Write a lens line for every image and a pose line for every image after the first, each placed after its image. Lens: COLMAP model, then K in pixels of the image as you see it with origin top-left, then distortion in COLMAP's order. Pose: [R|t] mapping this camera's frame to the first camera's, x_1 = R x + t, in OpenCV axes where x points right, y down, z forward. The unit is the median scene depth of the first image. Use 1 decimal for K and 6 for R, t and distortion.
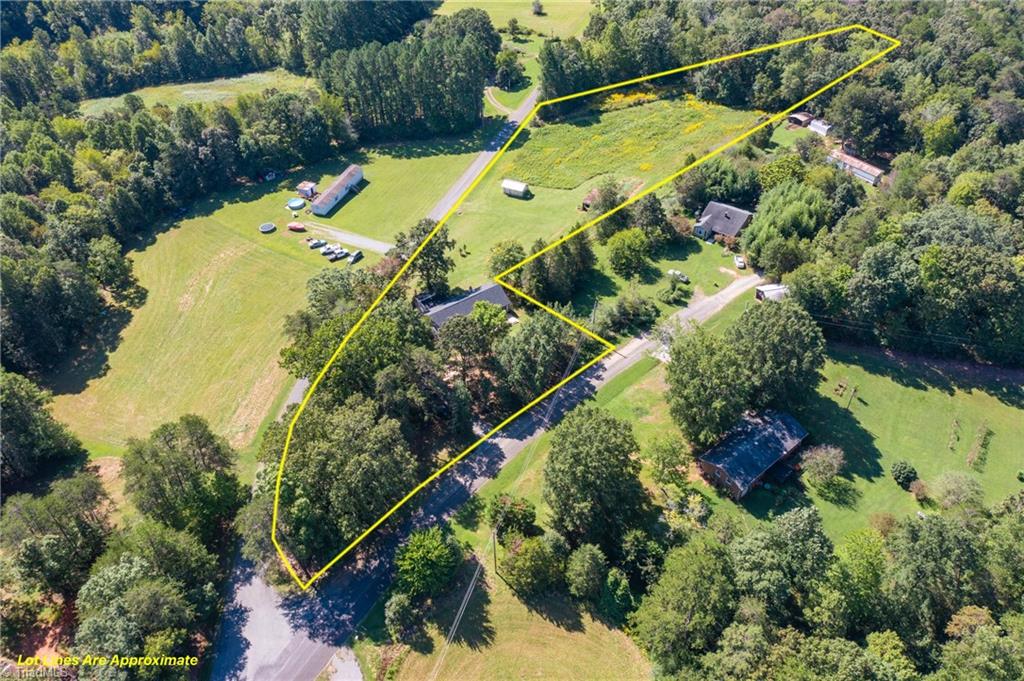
lens RADIAL K [[811.3, 0, 511.8], [0, 811.3, 324.5], [0, 0, 1]] dist [-0.013268, 0.002198]
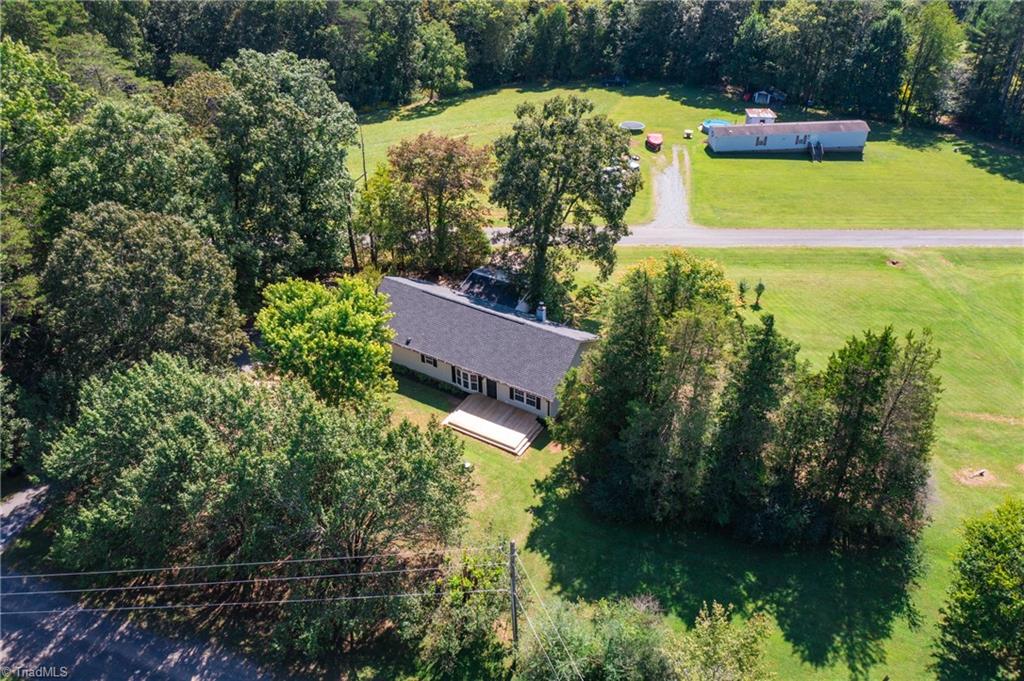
lens RADIAL K [[811.3, 0, 511.8], [0, 811.3, 324.5], [0, 0, 1]] dist [-0.013268, 0.002198]
pose [[0.394521, 0.528814, -0.751471, 0.213369], [-0.589219, 0.773130, 0.234716, -0.112439], [0.705106, 0.350180, 0.616603, 0.735793]]
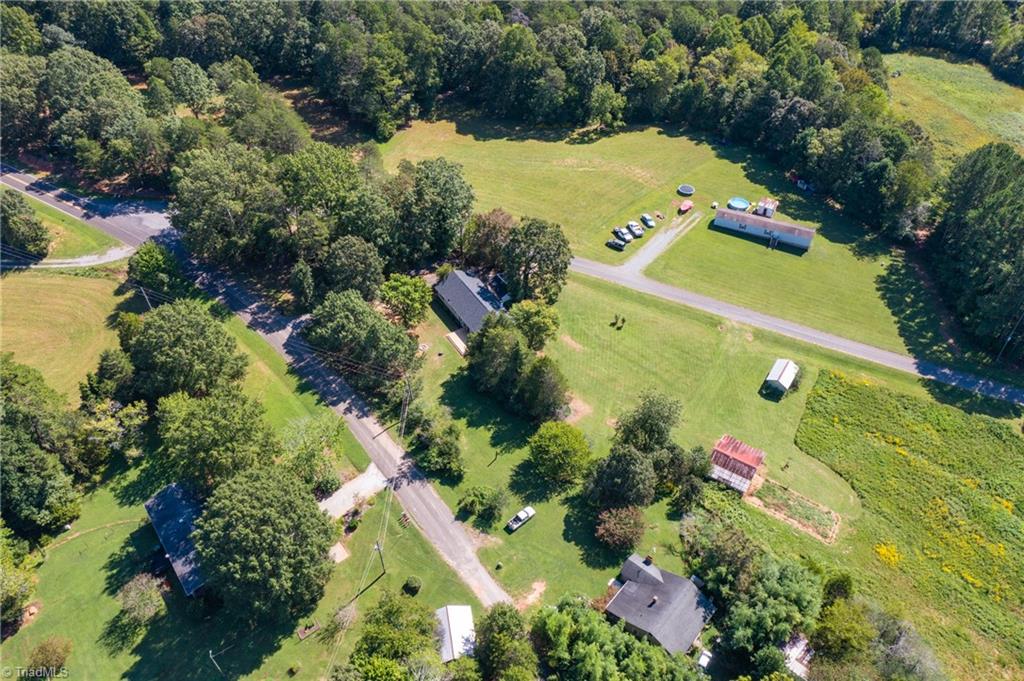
lens RADIAL K [[811.3, 0, 511.8], [0, 811.3, 324.5], [0, 0, 1]] dist [-0.013268, 0.002198]
pose [[-0.069682, 0.706545, -0.704229, 0.572100], [-0.631620, 0.515168, 0.579360, -0.536835], [0.772140, 0.485176, 0.410370, 0.625170]]
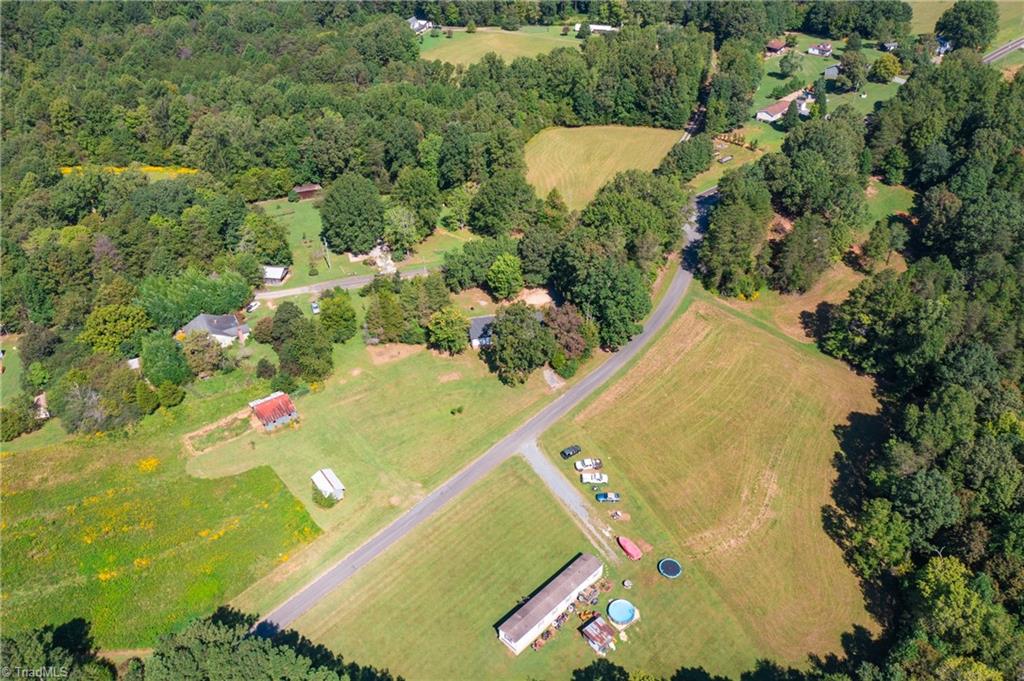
lens RADIAL K [[811.3, 0, 511.8], [0, 811.3, 324.5], [0, 0, 1]] dist [-0.013268, 0.002198]
pose [[-0.908152, -0.218980, 0.356801, -0.446291], [0.284186, 0.303360, 0.909511, -0.993906], [-0.307404, 0.927373, -0.213266, 1.169881]]
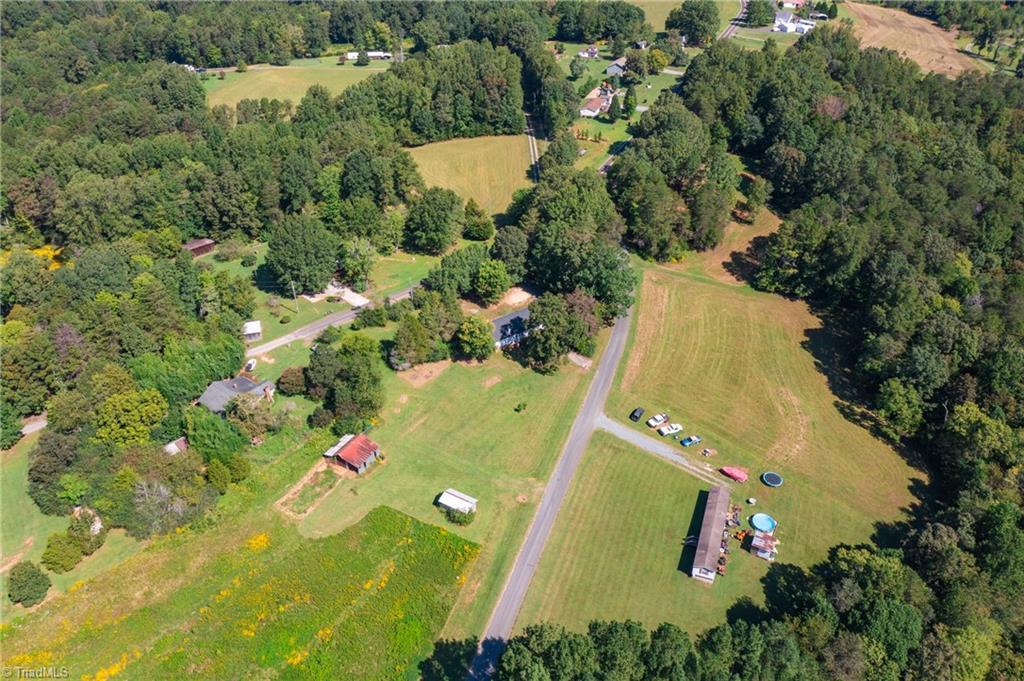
lens RADIAL K [[811.3, 0, 511.8], [0, 811.3, 324.5], [0, 0, 1]] dist [-0.013268, 0.002198]
pose [[-0.999981, 0.006069, 0.000919, -0.053459], [0.002708, 0.301834, 0.953357, -1.093828], [0.005509, 0.953341, -0.301845, 1.285401]]
